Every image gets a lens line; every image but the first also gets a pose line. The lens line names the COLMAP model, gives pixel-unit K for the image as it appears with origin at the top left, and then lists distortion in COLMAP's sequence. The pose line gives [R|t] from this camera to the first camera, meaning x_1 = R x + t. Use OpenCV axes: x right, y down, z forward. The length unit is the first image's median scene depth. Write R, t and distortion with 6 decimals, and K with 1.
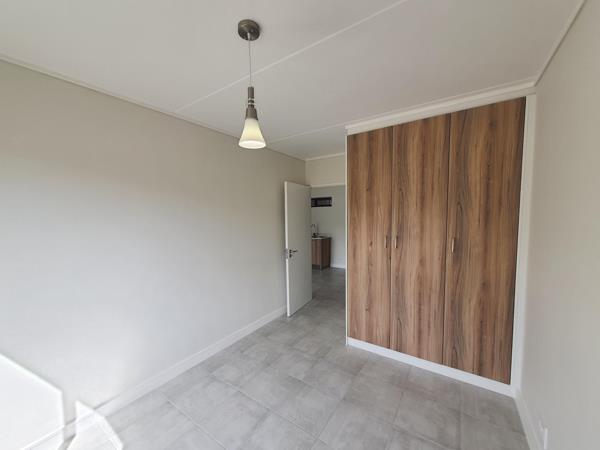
lens RADIAL K [[234.1, 0, 299.6], [0, 234.1, 234.3], [0, 0, 1]] dist [-0.000477, -0.000073]
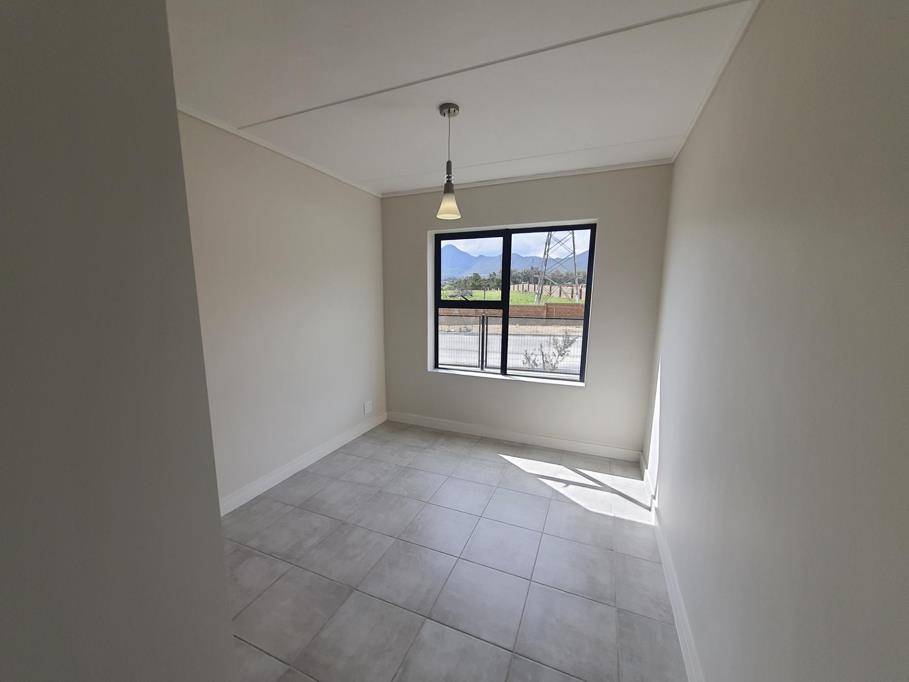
lens RADIAL K [[354.7, 0, 453.9], [0, 354.7, 355.1], [0, 0, 1]] dist [-0.000477, -0.000073]
pose [[-0.979096, 0.042549, -0.198899, 0.092878], [-0.008972, 0.967888, 0.251221, -0.117472], [0.203201, 0.247754, -0.947274, 1.898909]]
